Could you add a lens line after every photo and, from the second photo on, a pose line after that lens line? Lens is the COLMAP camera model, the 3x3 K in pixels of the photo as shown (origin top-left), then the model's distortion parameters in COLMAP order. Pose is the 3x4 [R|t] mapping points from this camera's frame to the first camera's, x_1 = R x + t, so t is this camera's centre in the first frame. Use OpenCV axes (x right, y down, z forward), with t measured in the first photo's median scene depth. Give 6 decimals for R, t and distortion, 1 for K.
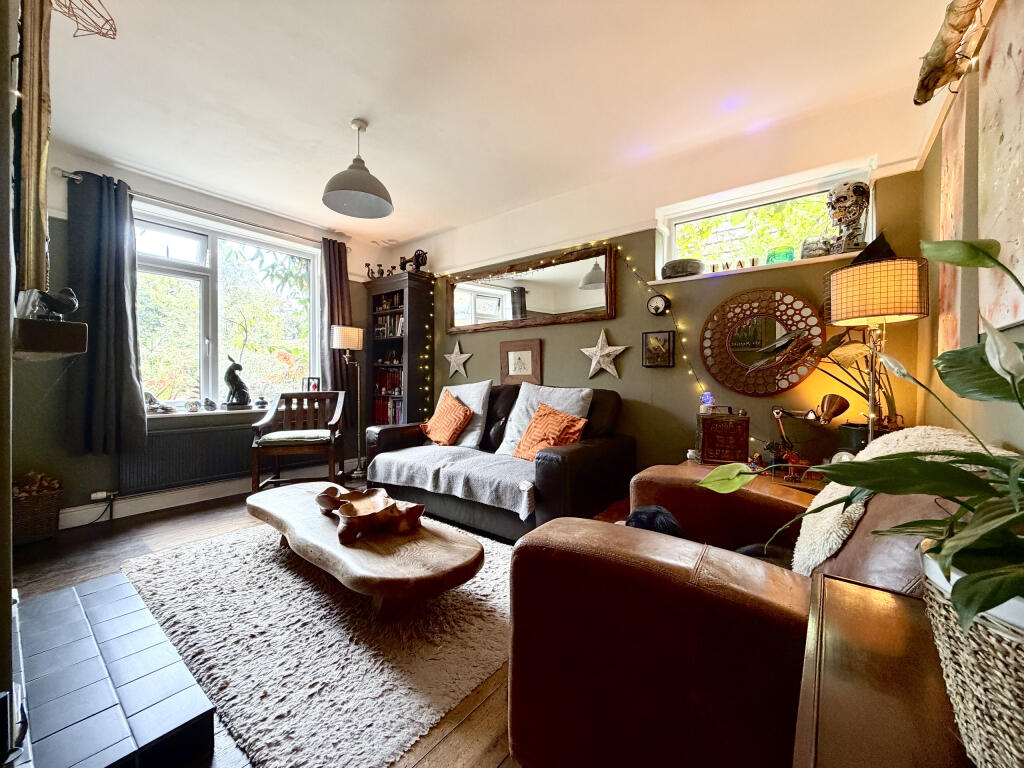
lens RADIAL K [[407.3, 0, 508.7], [0, 407.3, 383.2], [0, 0, 1]] dist [-0.000441, 0.000019]
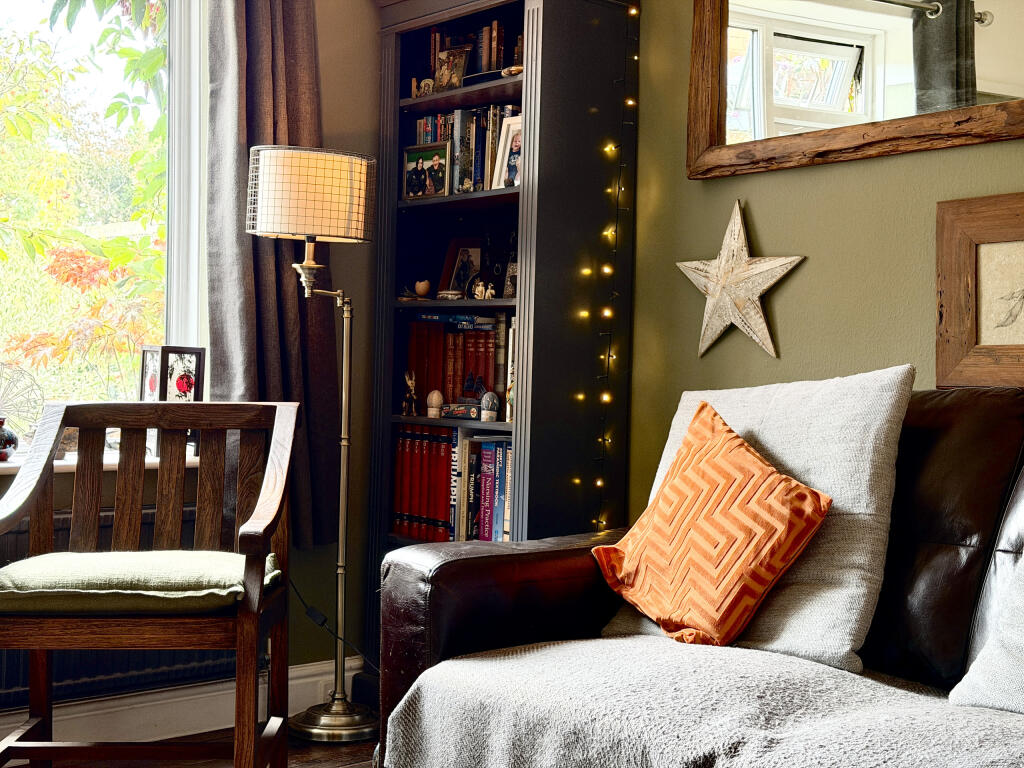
lens RADIAL K [[1424.9, 0, 513.2], [0, 1424.9, 383.5], [0, 0, 1]] dist [0.144550, 0.000000]
pose [[0.977991, 0.017169, -0.207940, -0.080663], [-0.017545, 0.999846, 0.000036, 0.005400], [0.207908, 0.003613, 0.978142, 0.145214]]
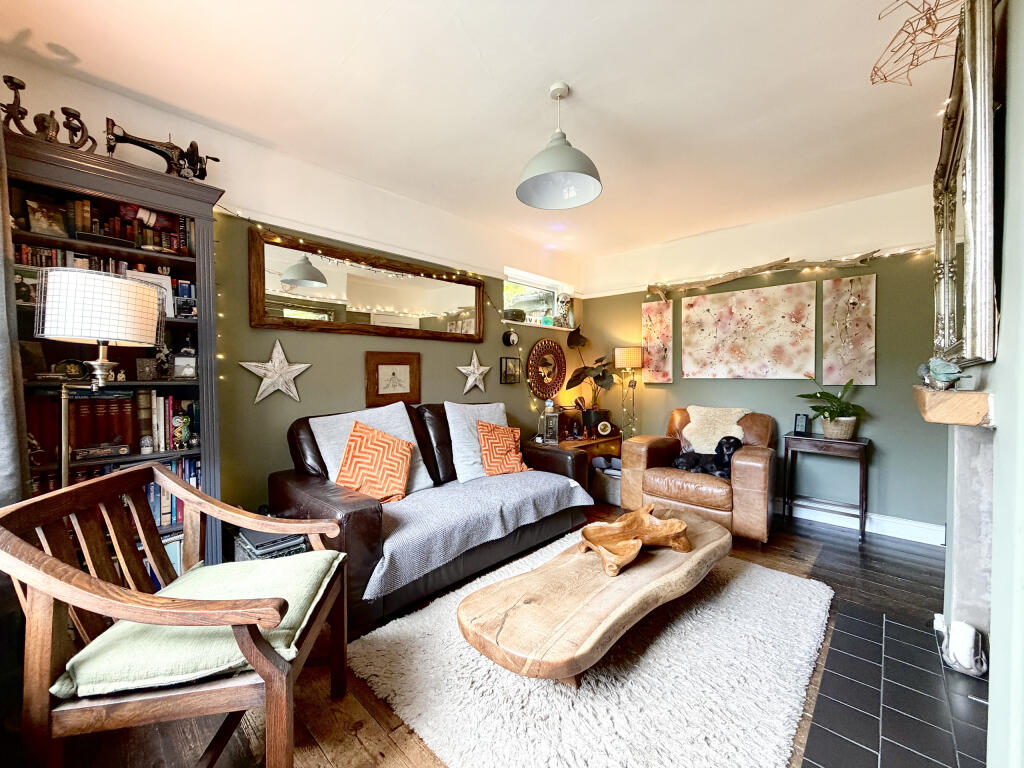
lens RADIAL K [[407.3, 0, 508.5], [0, 407.3, 384.3], [0, 0, 1]] dist [-0.000441, 0.000019]
pose [[0.087581, -0.029970, 0.995706, -0.722941], [0.011678, 0.999510, 0.029058, -0.055829], [-0.996089, 0.009083, 0.087888, 0.637070]]
